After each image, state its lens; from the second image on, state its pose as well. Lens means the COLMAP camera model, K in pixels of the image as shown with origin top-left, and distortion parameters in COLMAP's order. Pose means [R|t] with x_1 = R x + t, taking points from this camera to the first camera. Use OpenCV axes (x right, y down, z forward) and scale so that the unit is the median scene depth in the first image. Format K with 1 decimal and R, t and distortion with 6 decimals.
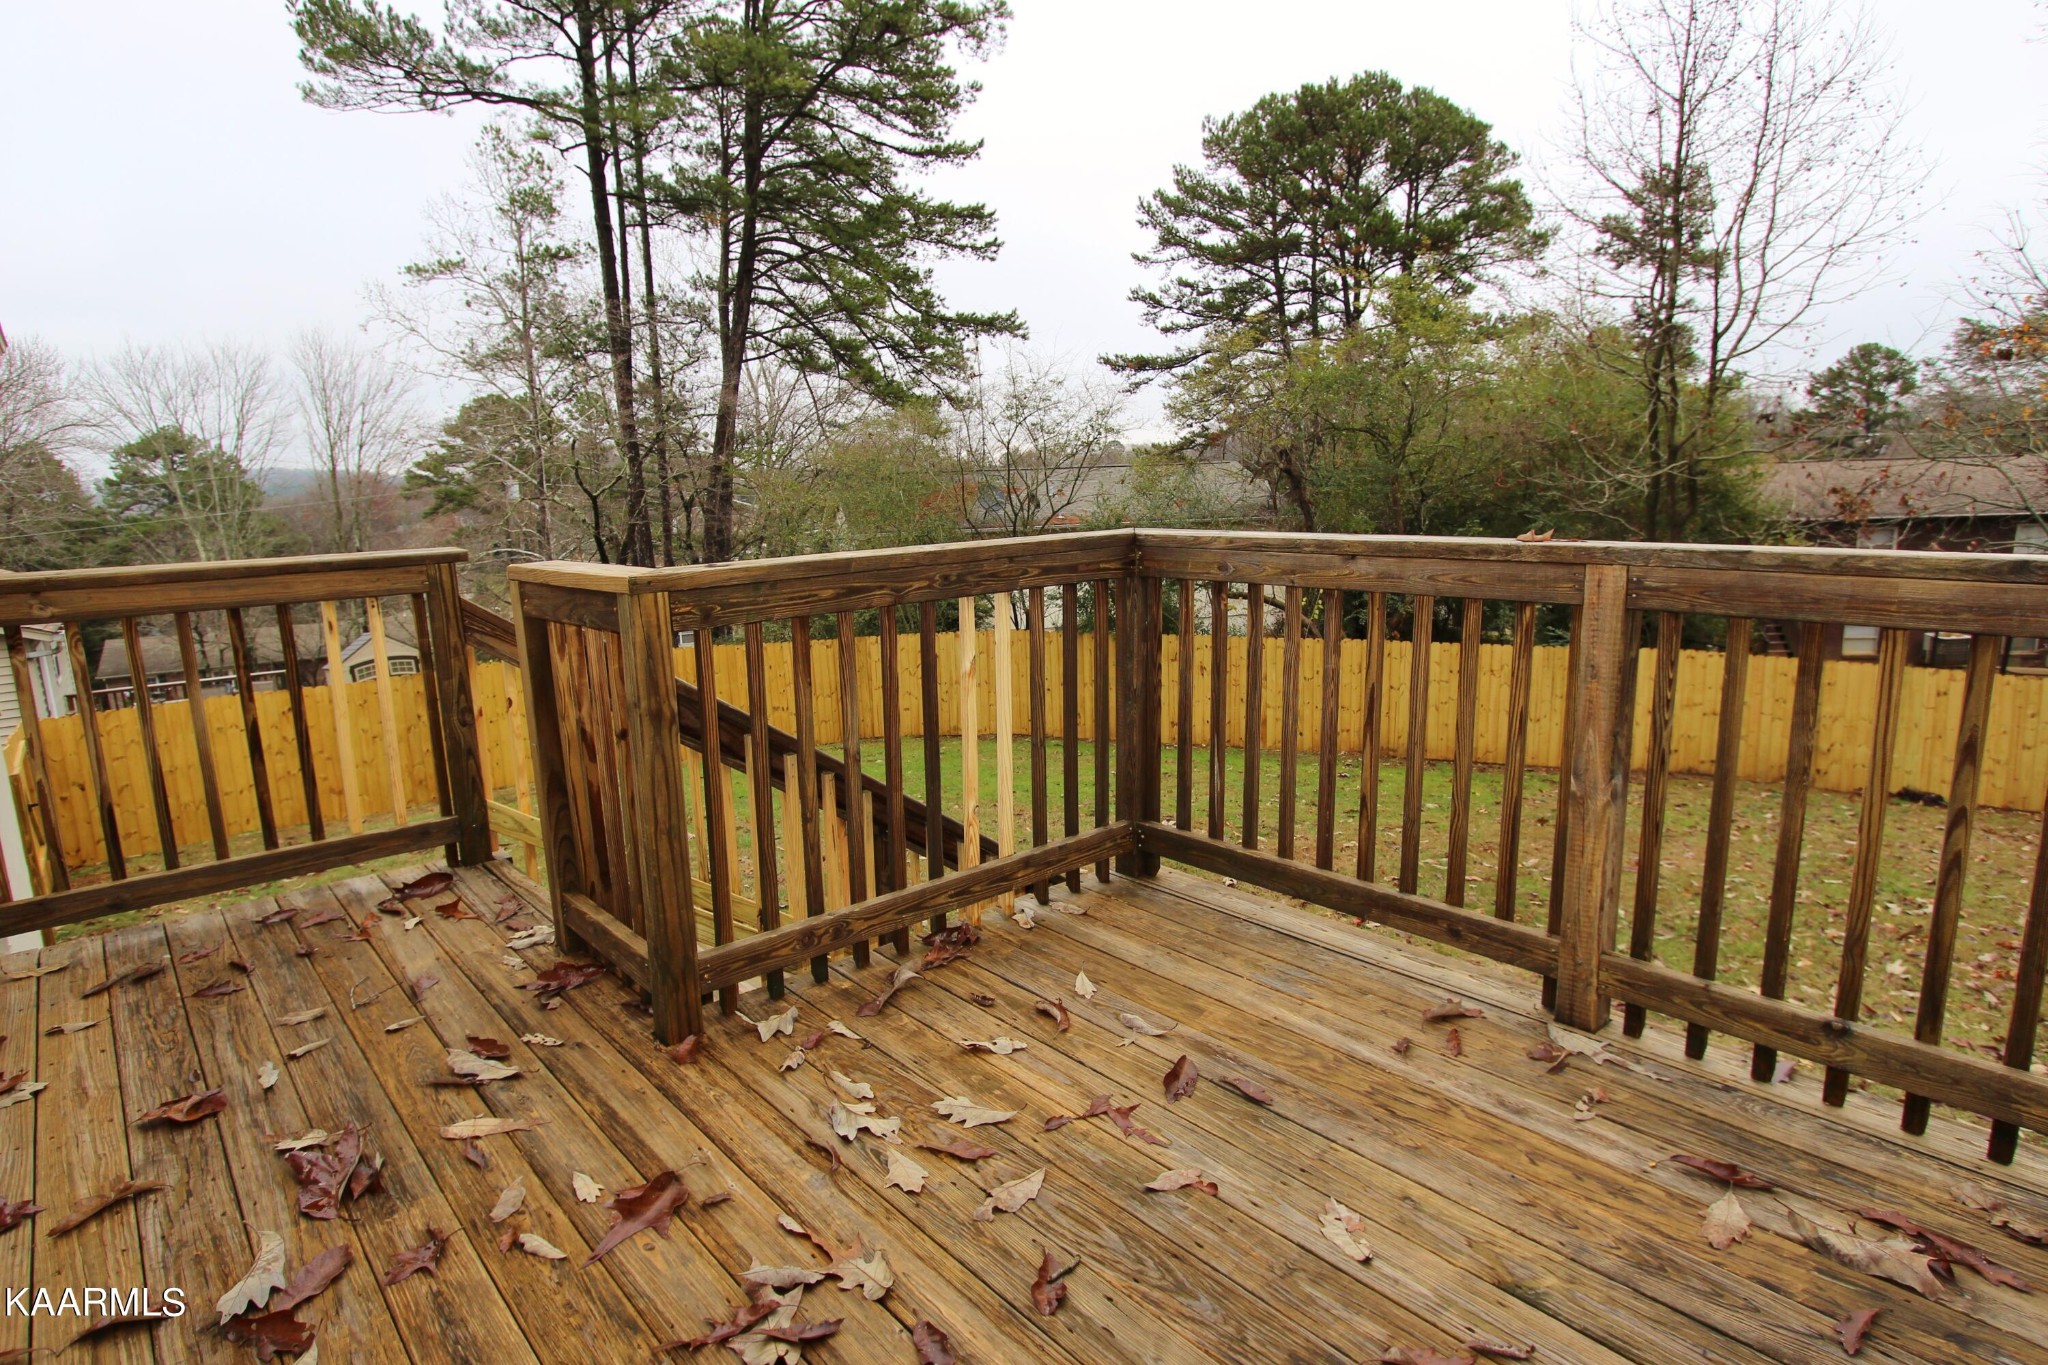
lens RADIAL K [[1100.1, 0, 1024.0], [0, 1100.1, 682.5], [0, 0, 1]] dist [-0.017653, 0.002227]
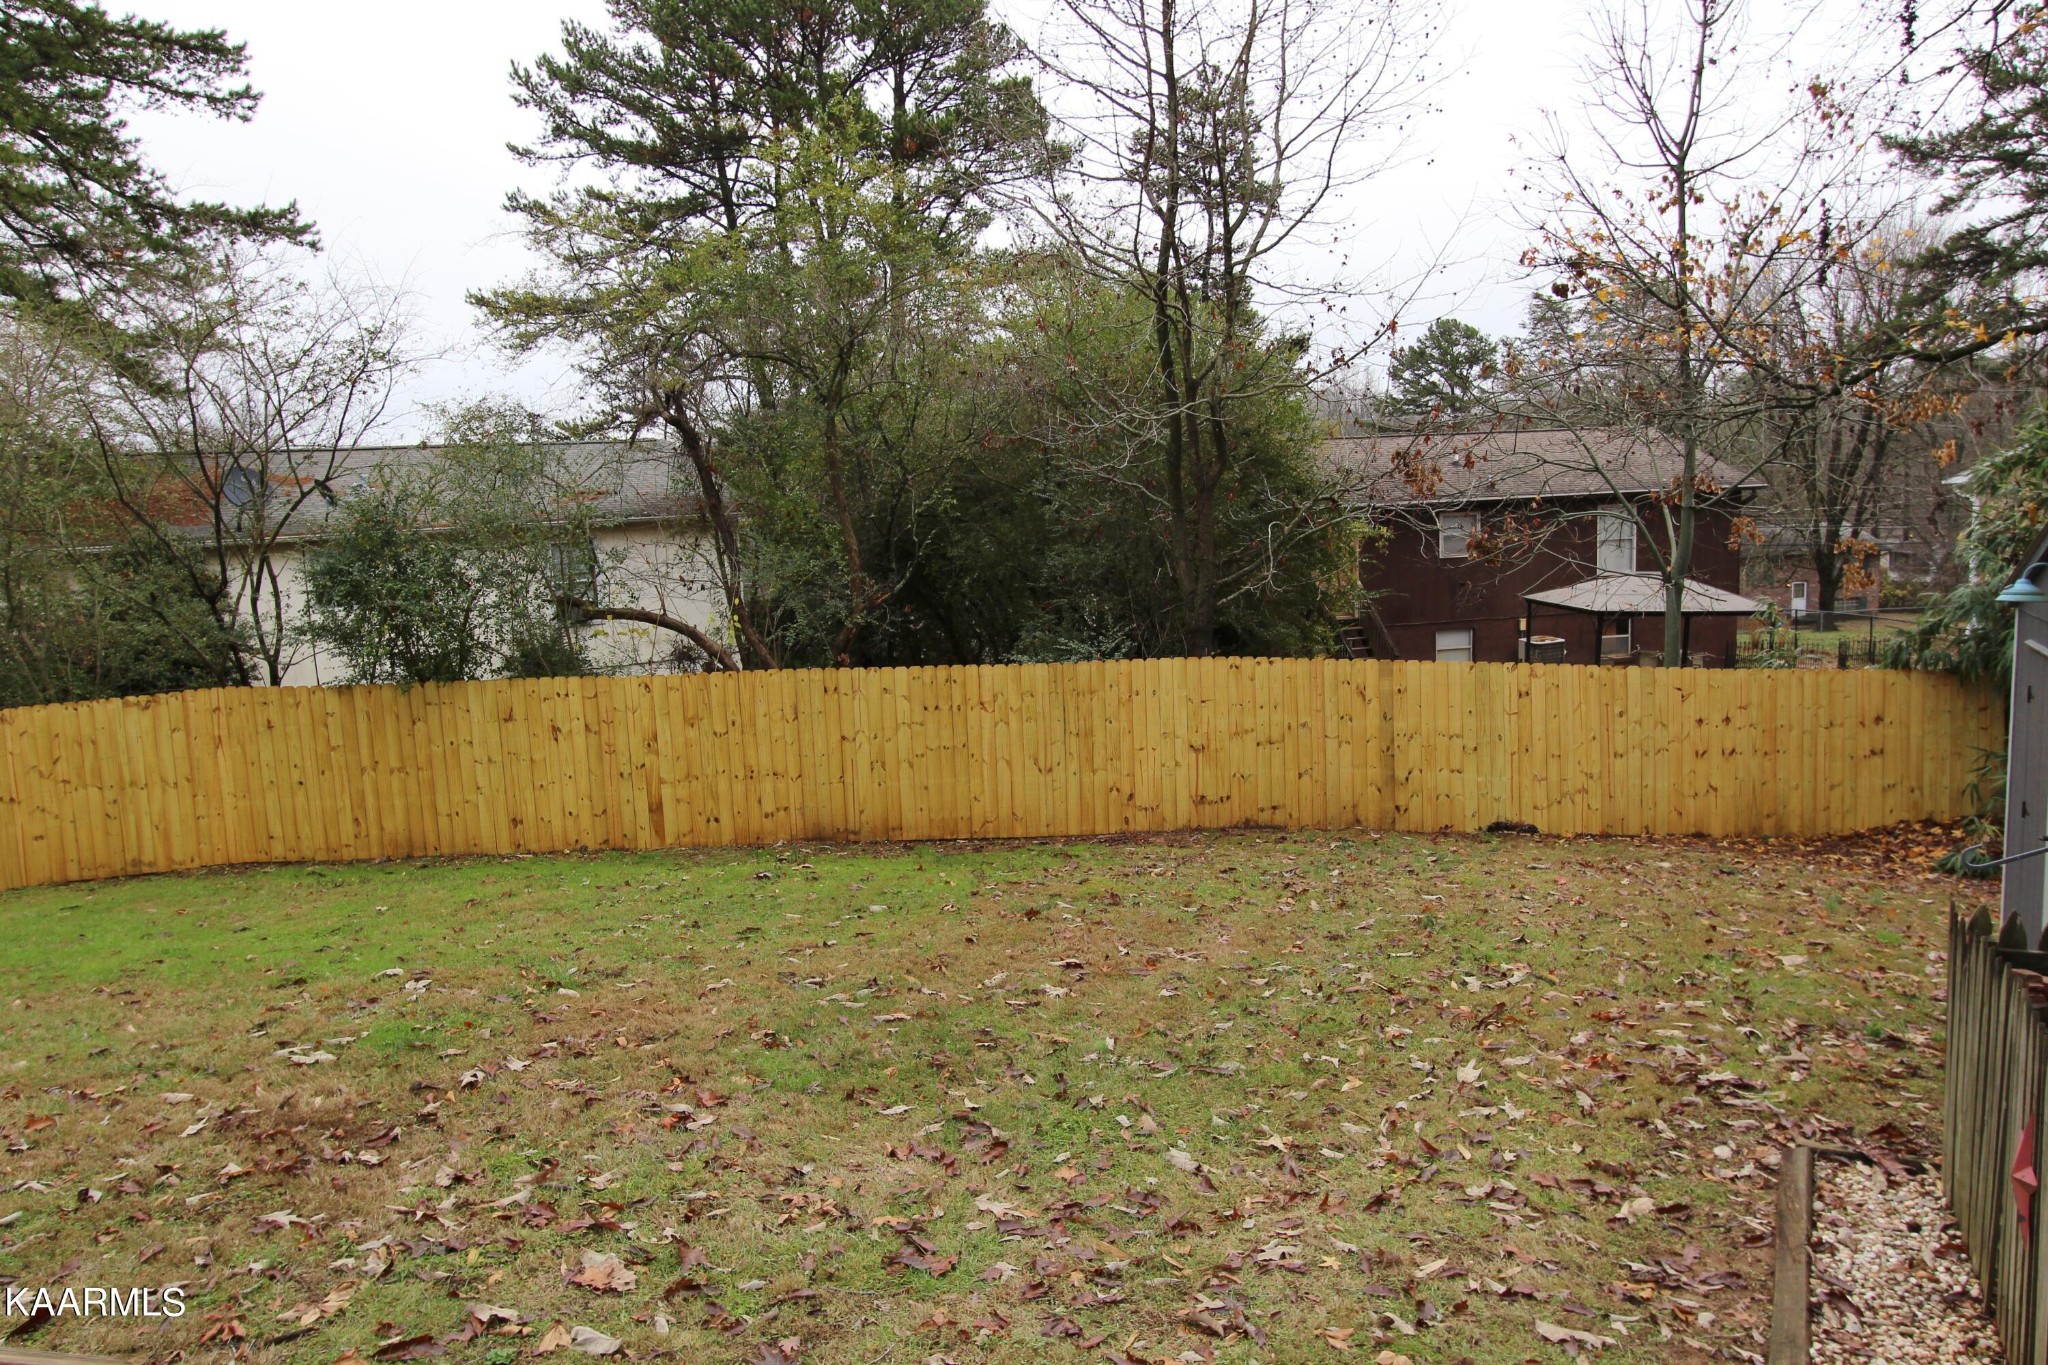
lens RADIAL K [[1526.7, 0, 1006.6], [0, 1526.7, 687.9], [0, 0, 1]] dist [-0.028320, 0.038906]
pose [[0.935435, -0.057179, 0.348844, 0.044032], [0.076825, 0.996128, -0.042732, 0.008687], [-0.345050, 0.066772, 0.936206, 0.040341]]
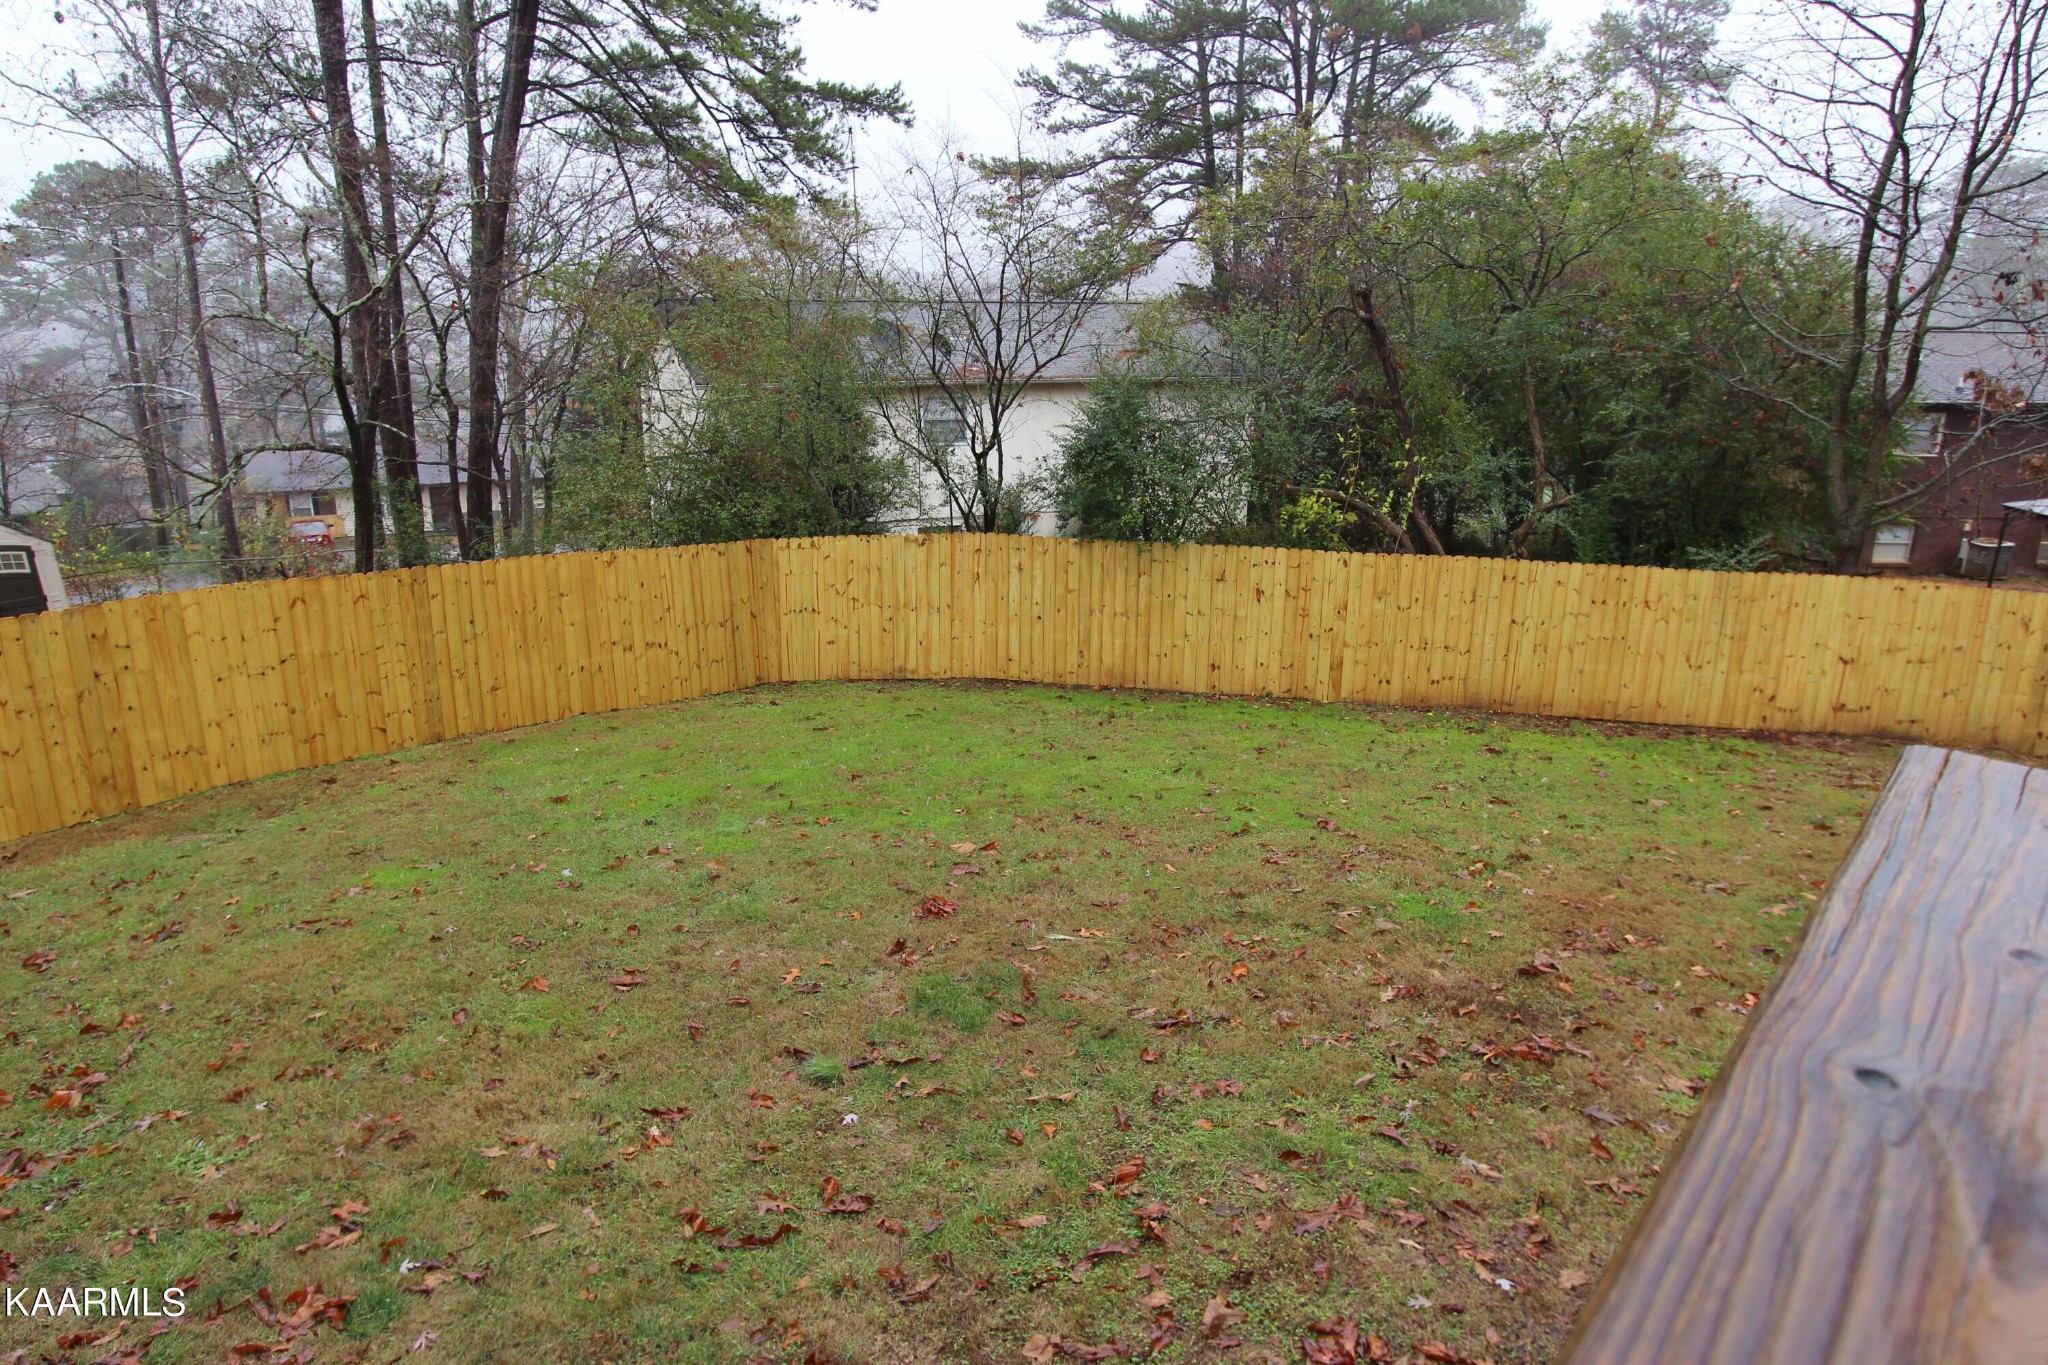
lens RADIAL K [[1310.8, 0, 1021.1], [0, 1310.8, 661.1], [0, 0, 1]] dist [-0.003244, 0.002938]
pose [[0.985742, -0.002999, 0.168240, -0.060820], [-0.009446, 0.997278, 0.073123, -0.012974], [-0.168001, -0.073669, 0.983030, 0.072934]]
